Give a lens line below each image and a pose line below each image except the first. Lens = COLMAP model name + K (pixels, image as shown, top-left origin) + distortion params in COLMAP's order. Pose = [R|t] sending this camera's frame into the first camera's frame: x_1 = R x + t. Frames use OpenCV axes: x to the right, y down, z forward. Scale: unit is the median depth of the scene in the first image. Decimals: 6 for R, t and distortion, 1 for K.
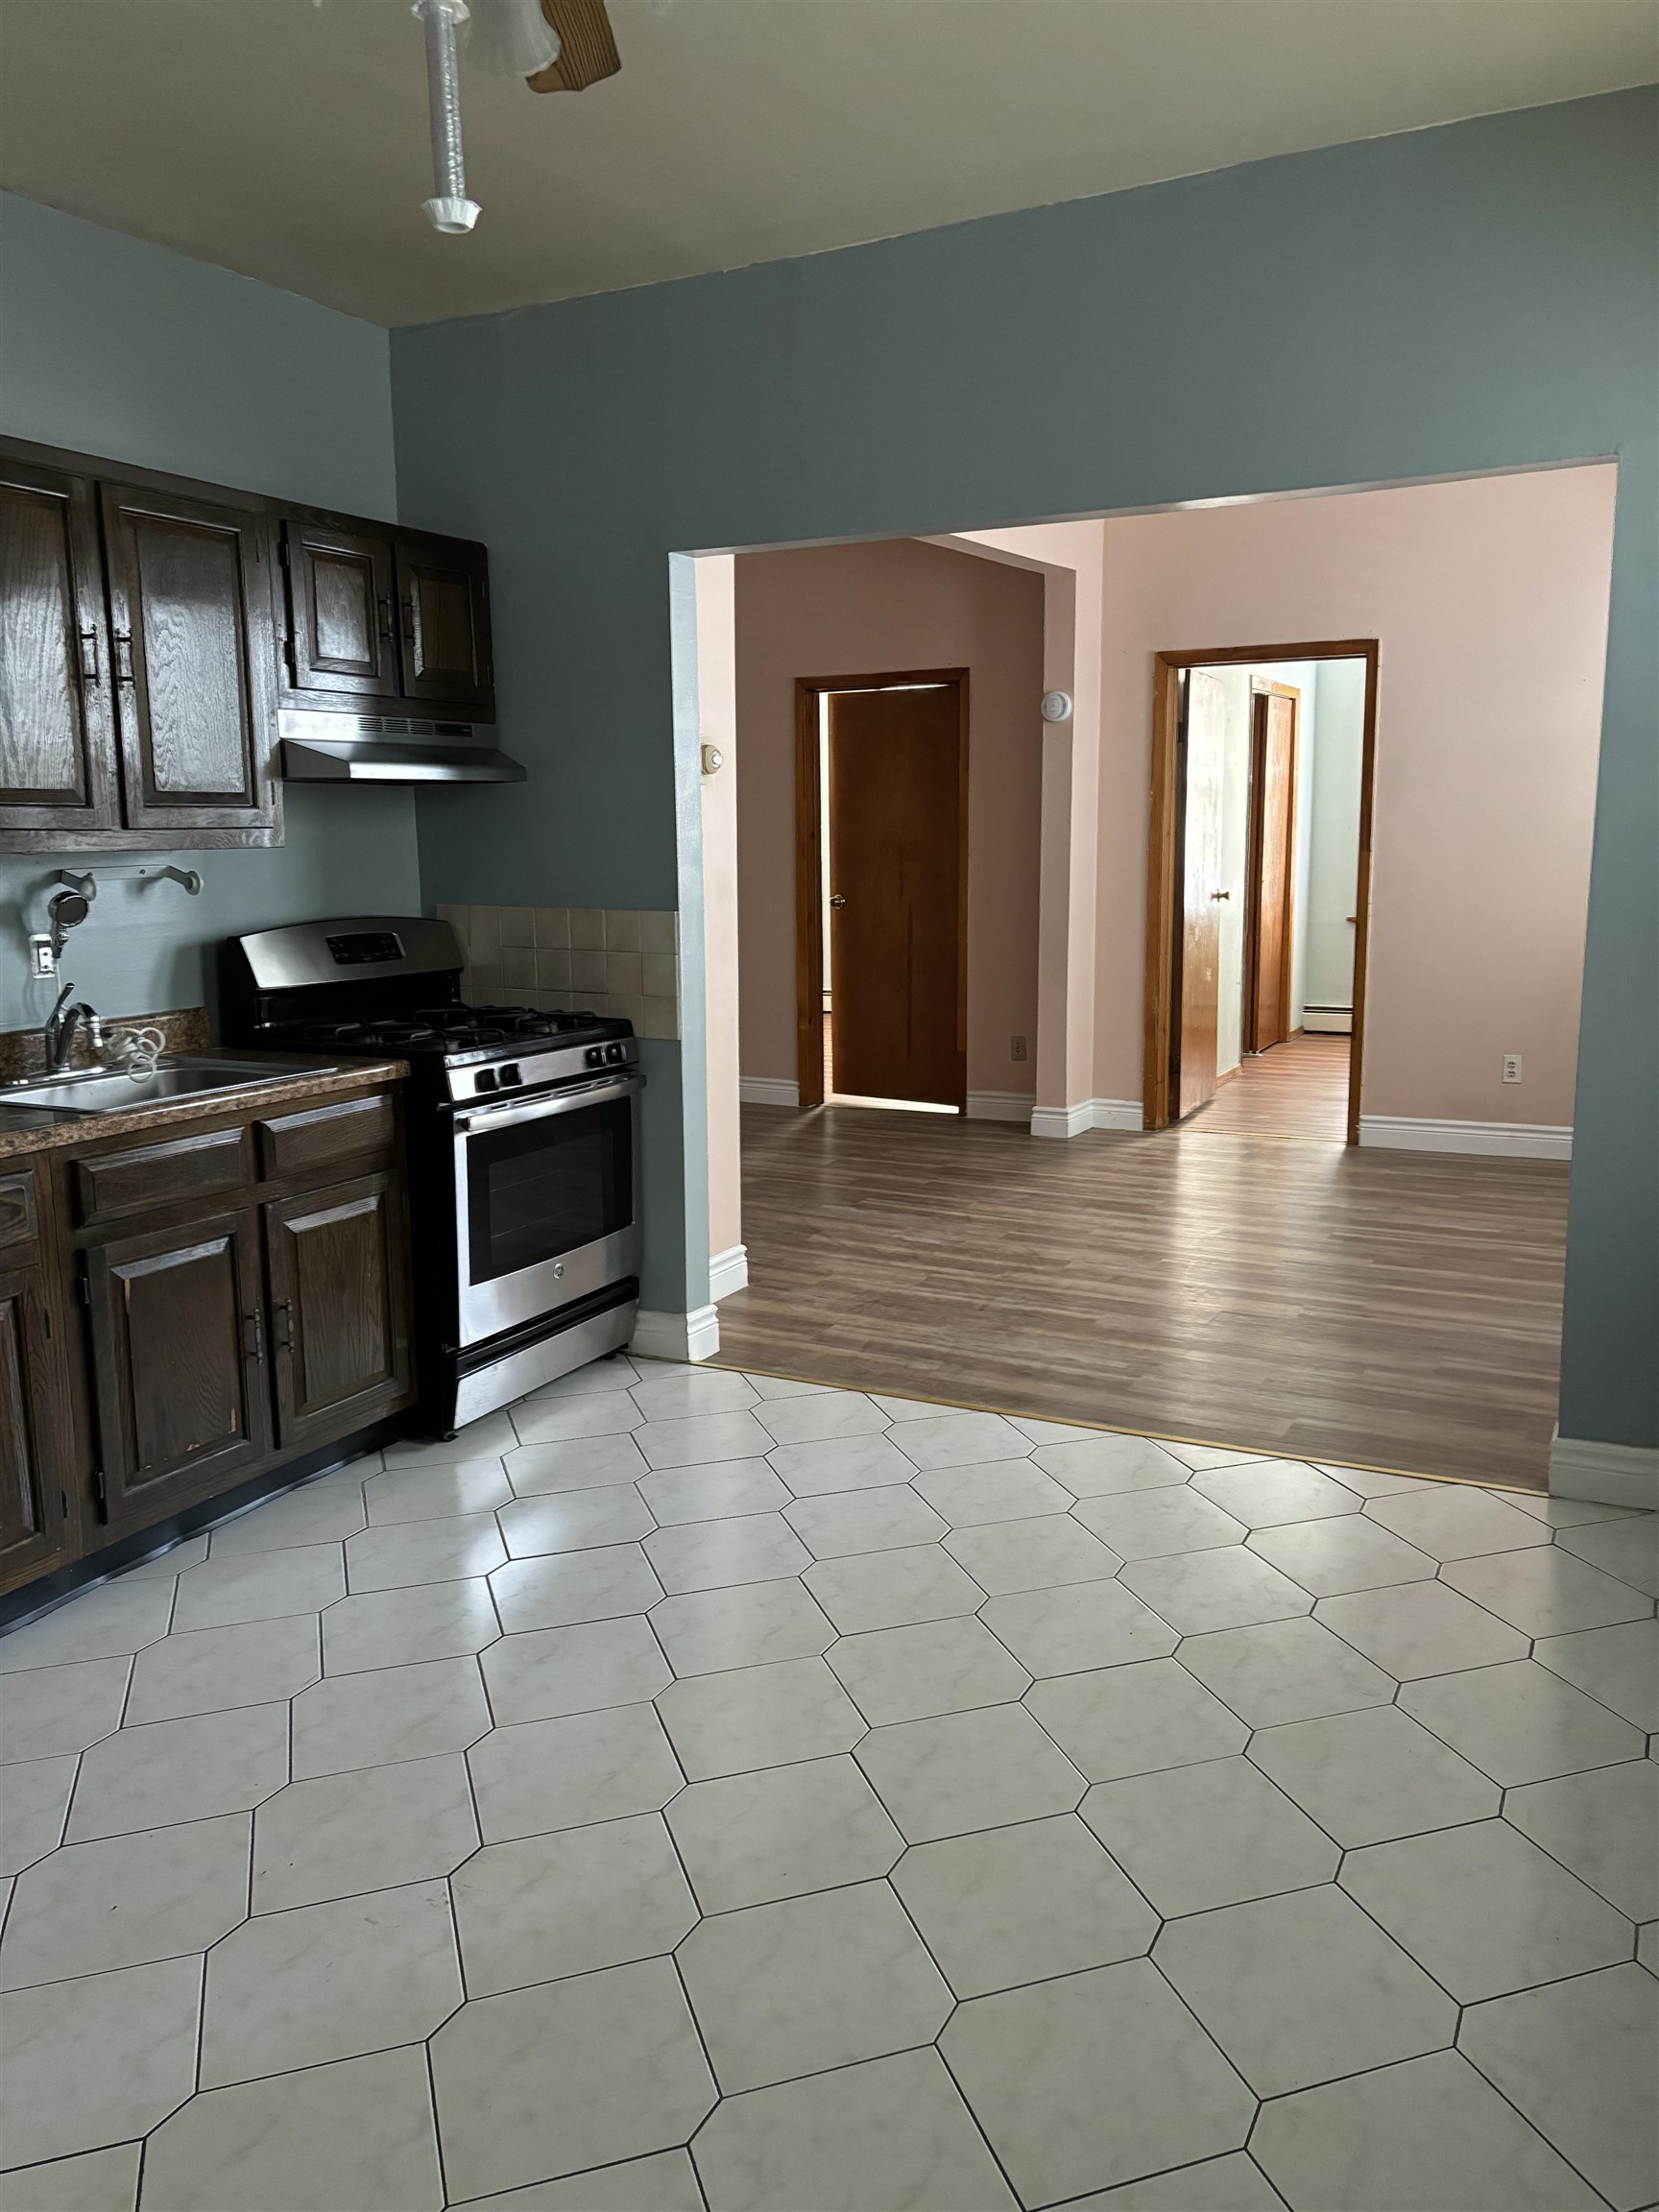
lens RADIAL K [[1651.9, 0, 843.2], [0, 1651.9, 1101.3], [0, 0, 1]] dist [0.045954, -0.050728]
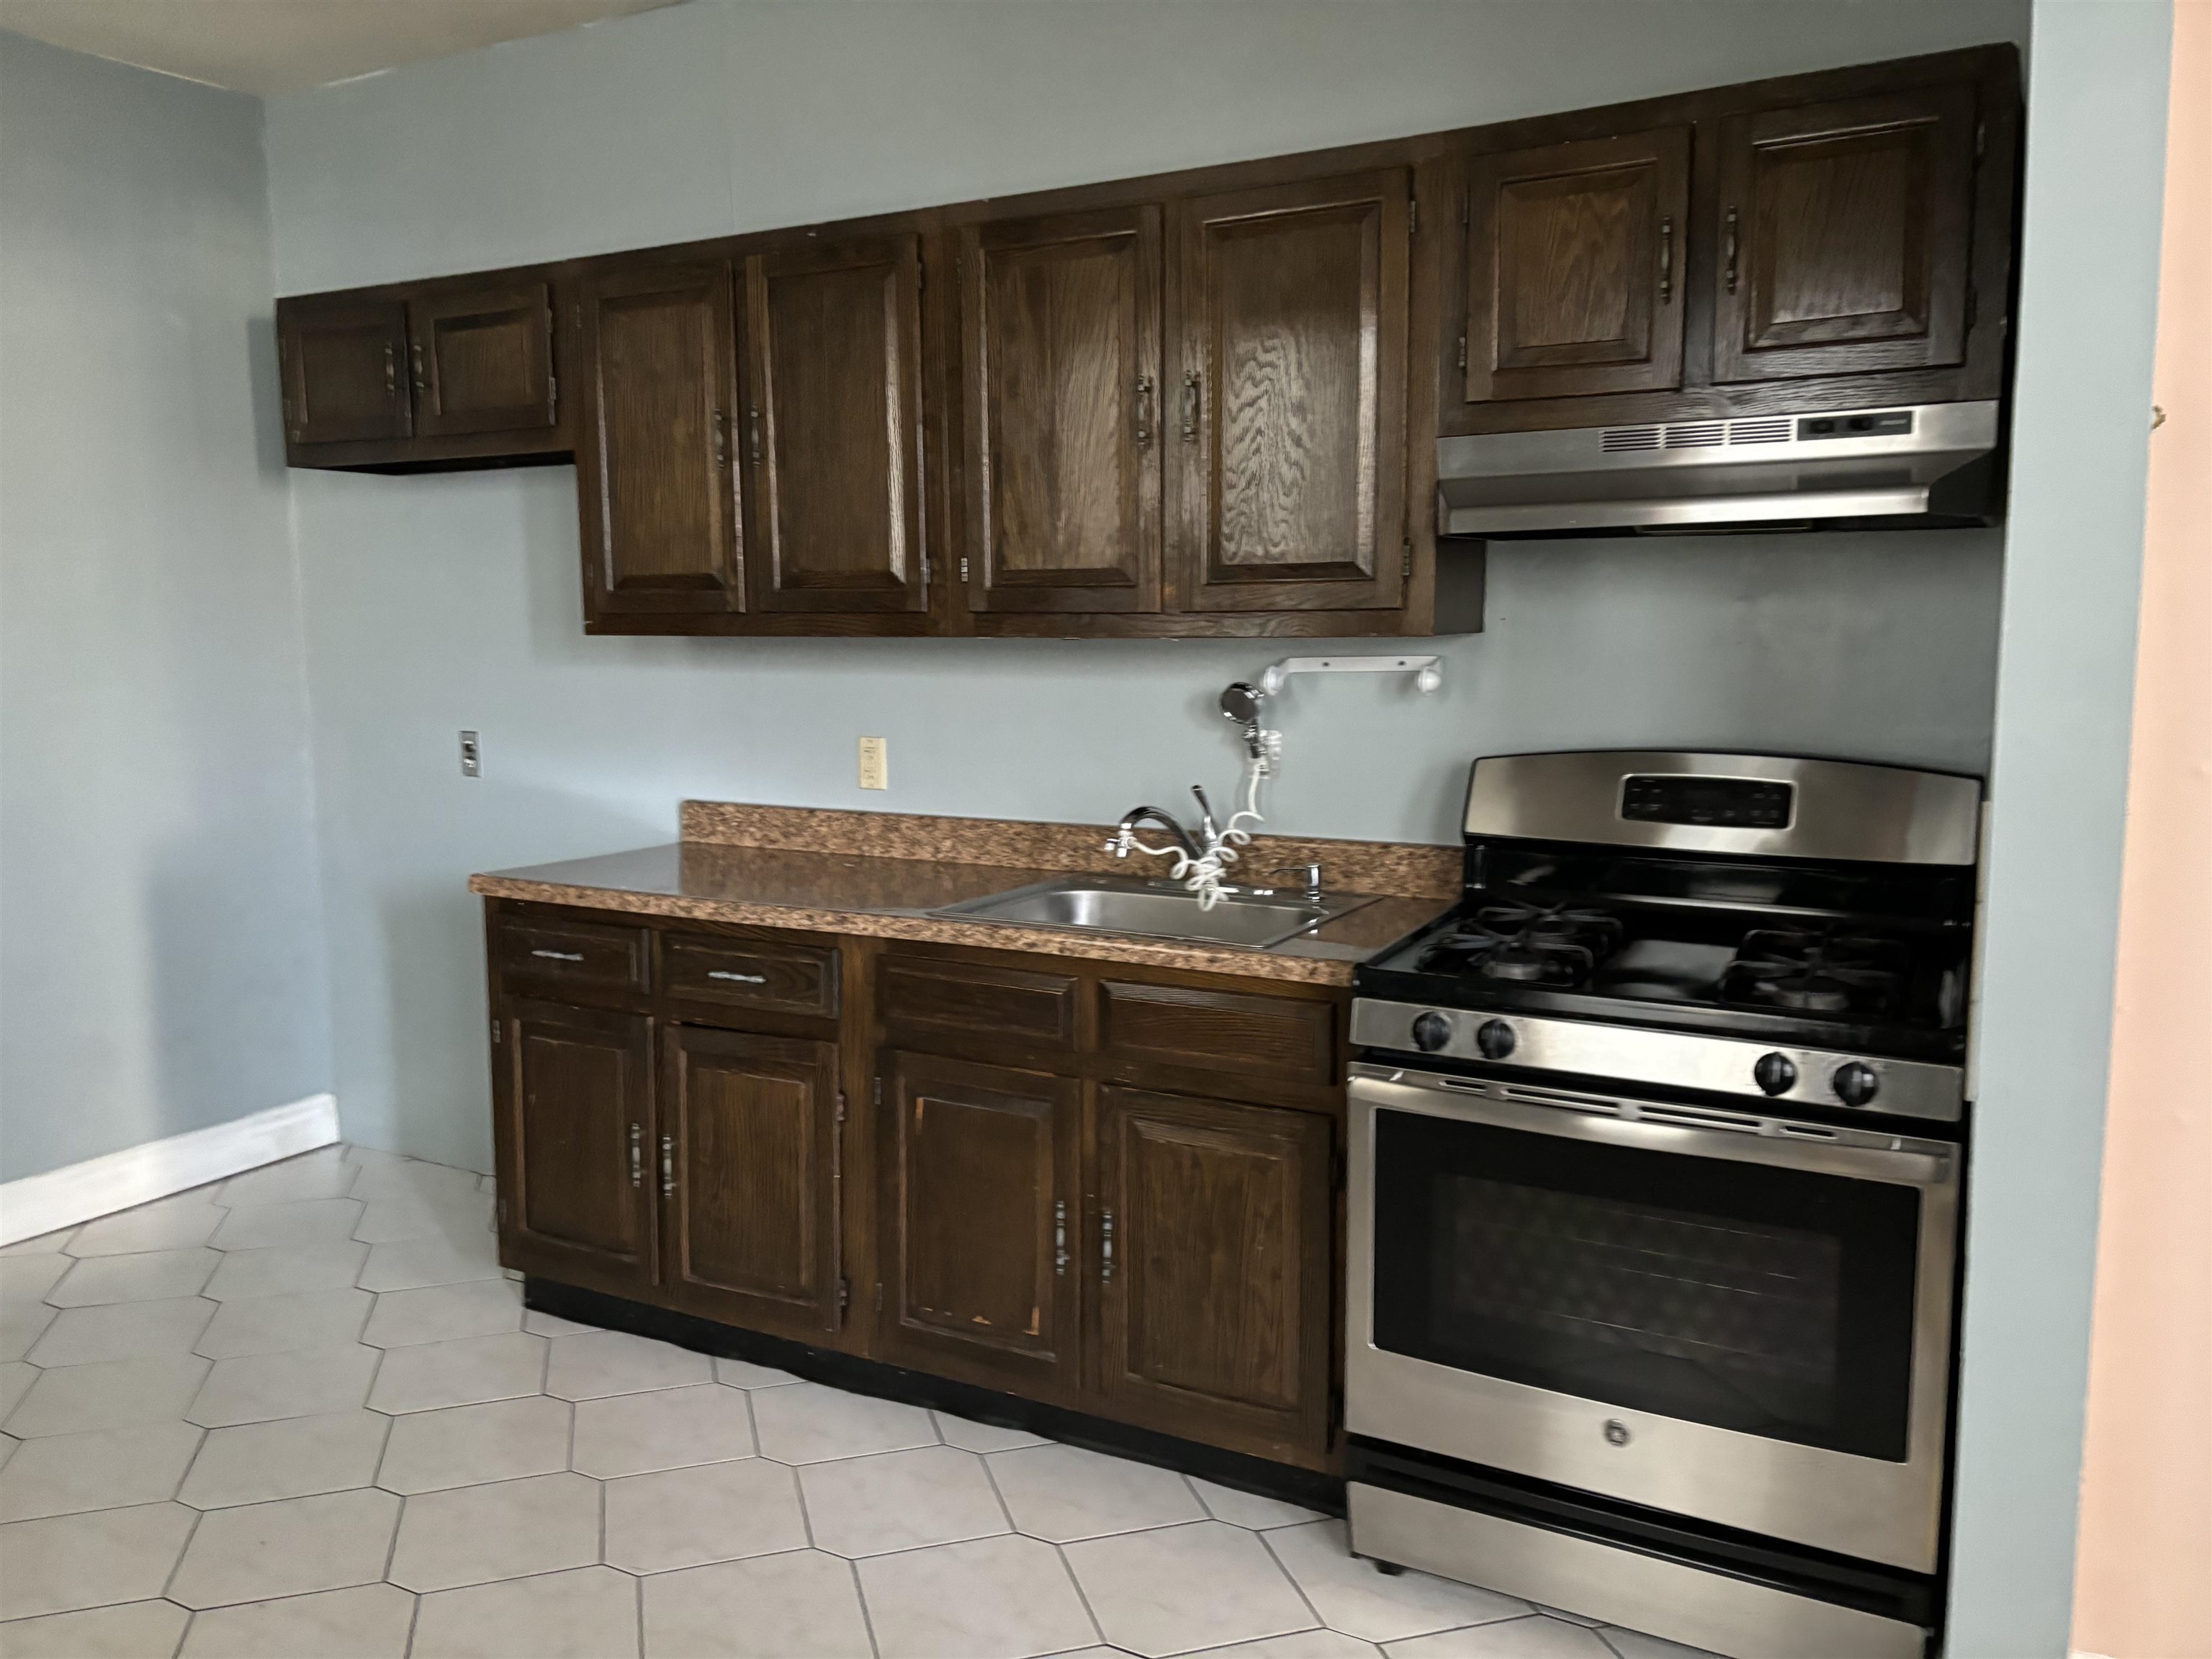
lens RADIAL K [[1651.9, 0, 1116.7], [0, 1651.9, 834.7], [0, 0, 1]] dist [0.045954, -0.050728]
pose [[-0.036698, 0.134588, -0.990222, 0.404831], [-0.160501, 0.977232, 0.138770, -0.161104], [0.986353, 0.164024, -0.014261, 0.979348]]
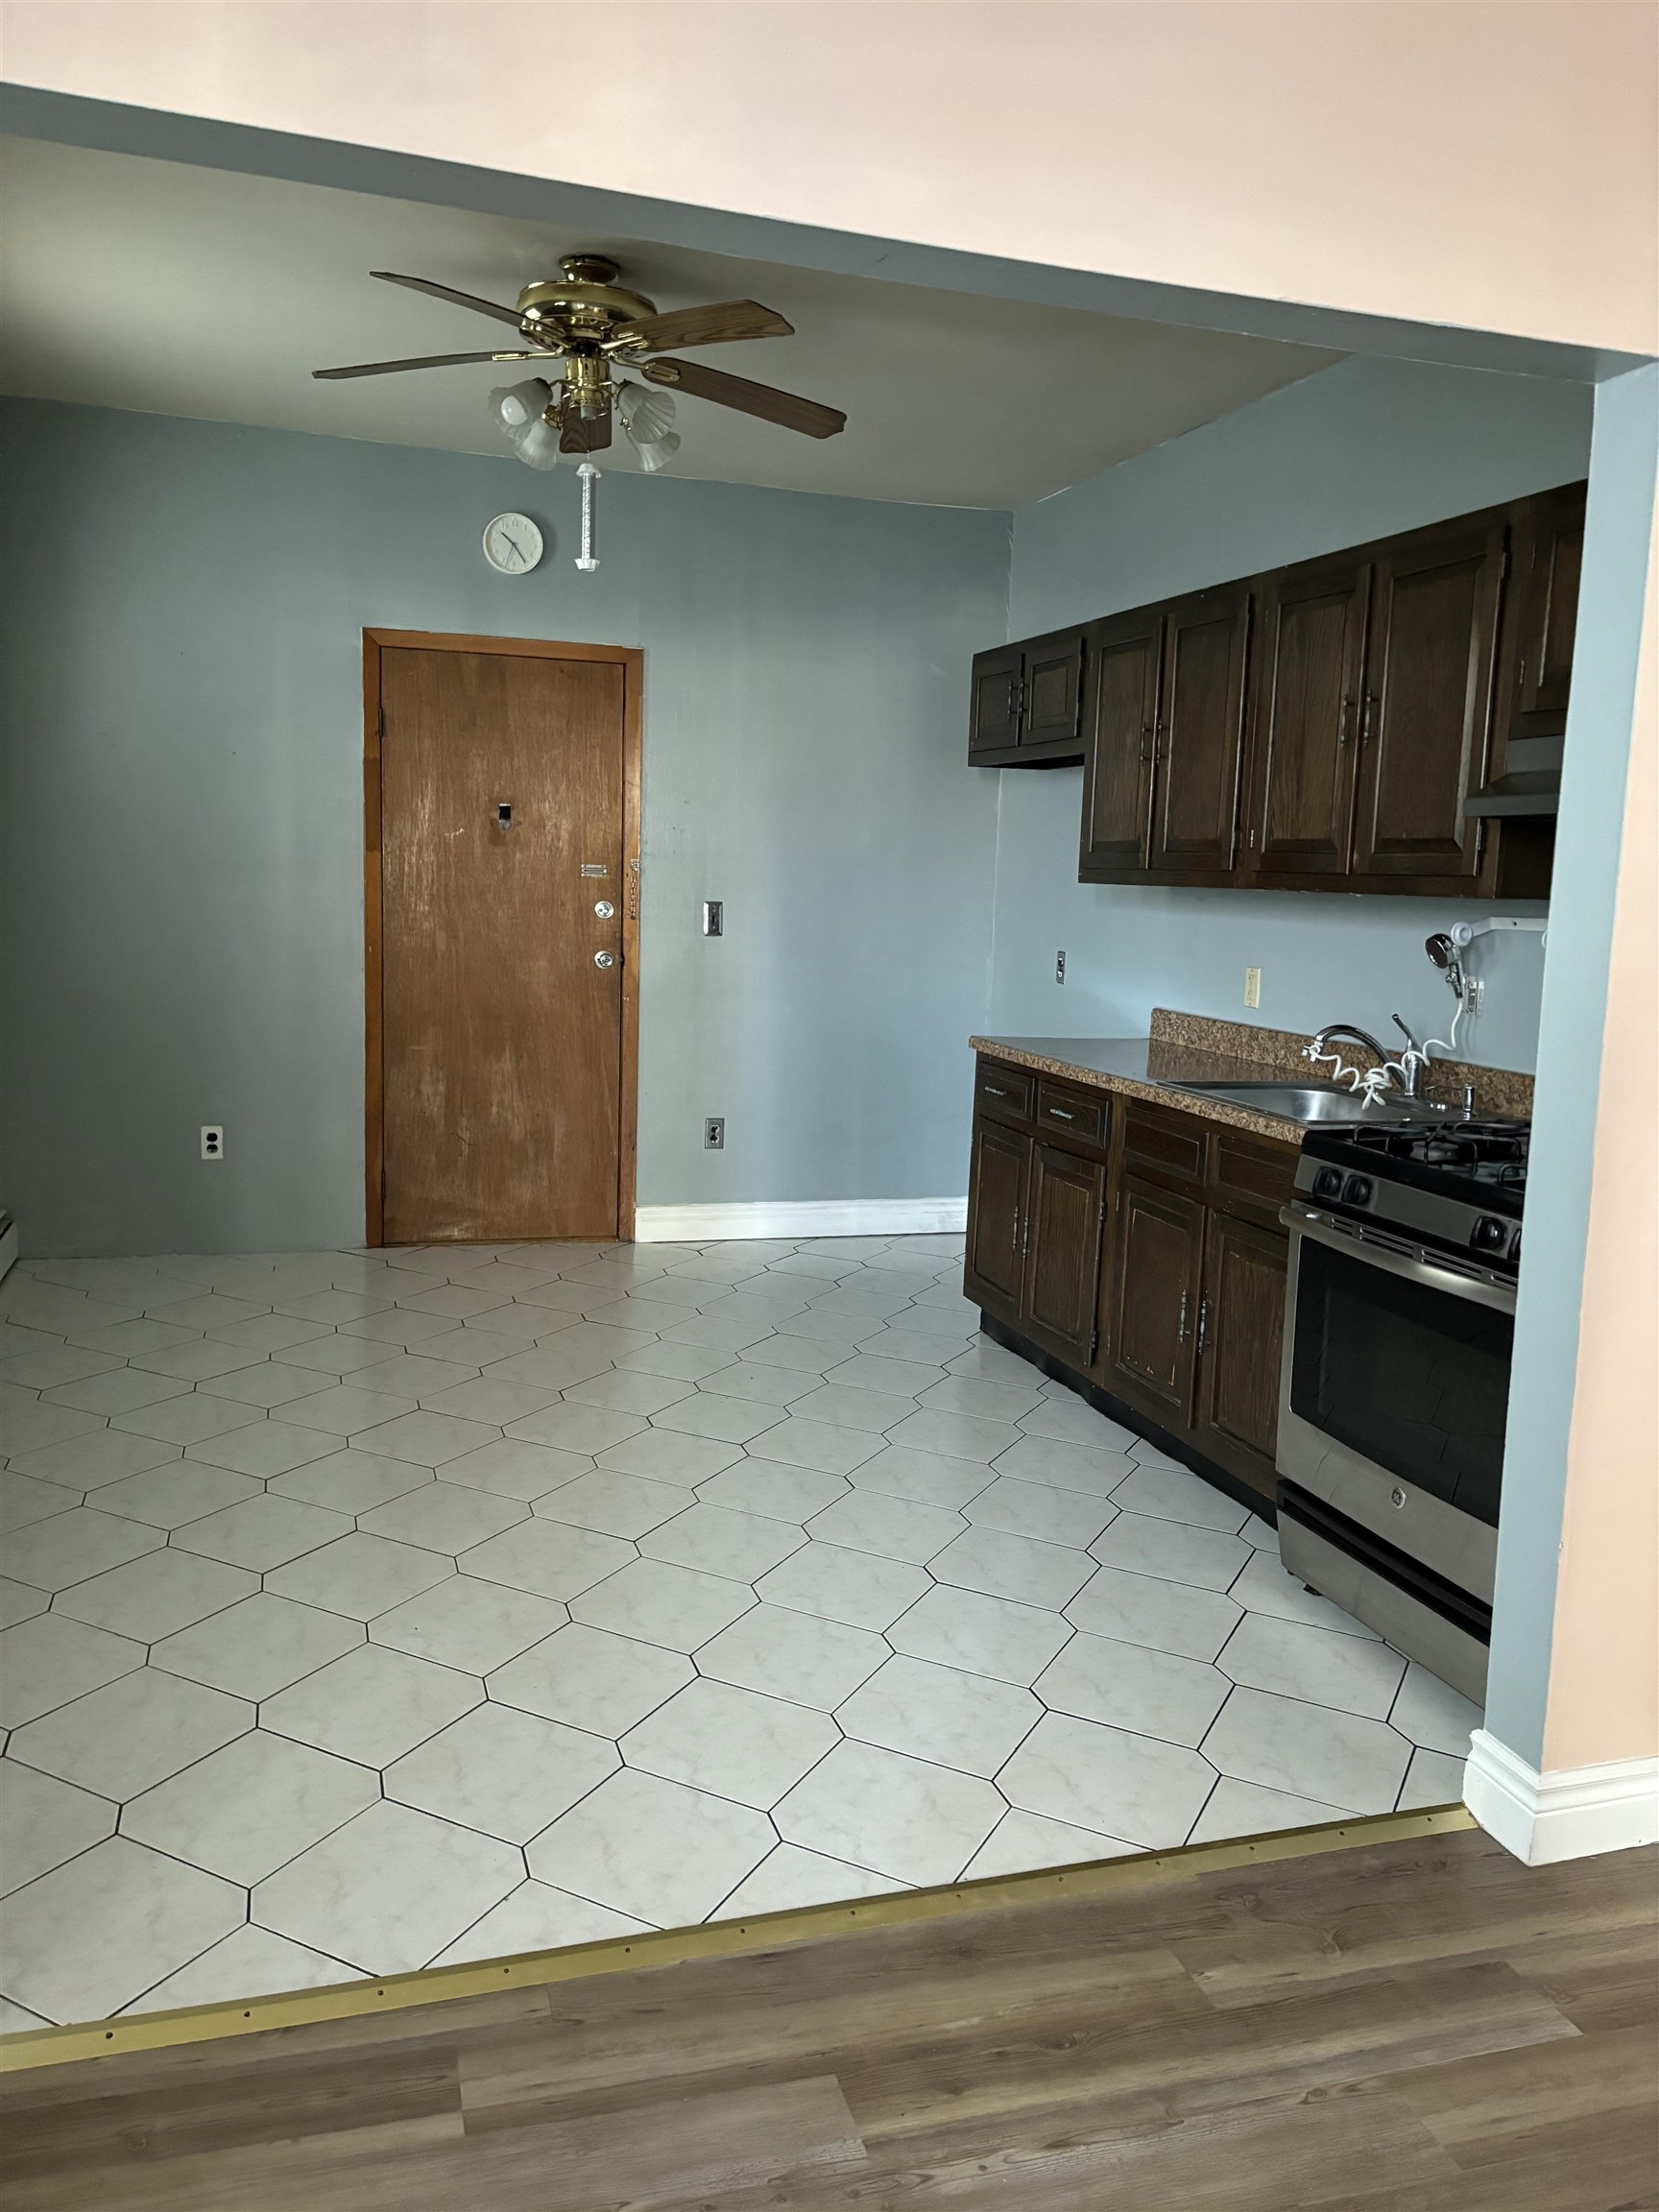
lens RADIAL K [[1651.9, 0, 828.9], [0, 1651.9, 1112.3], [0, 0, 1]] dist [0.045954, -0.050728]
pose [[-0.715706, 0.083304, -0.693415, 0.575754], [-0.145377, 0.953343, 0.264581, -0.248034], [0.683103, 0.290169, -0.670203, 1.510686]]
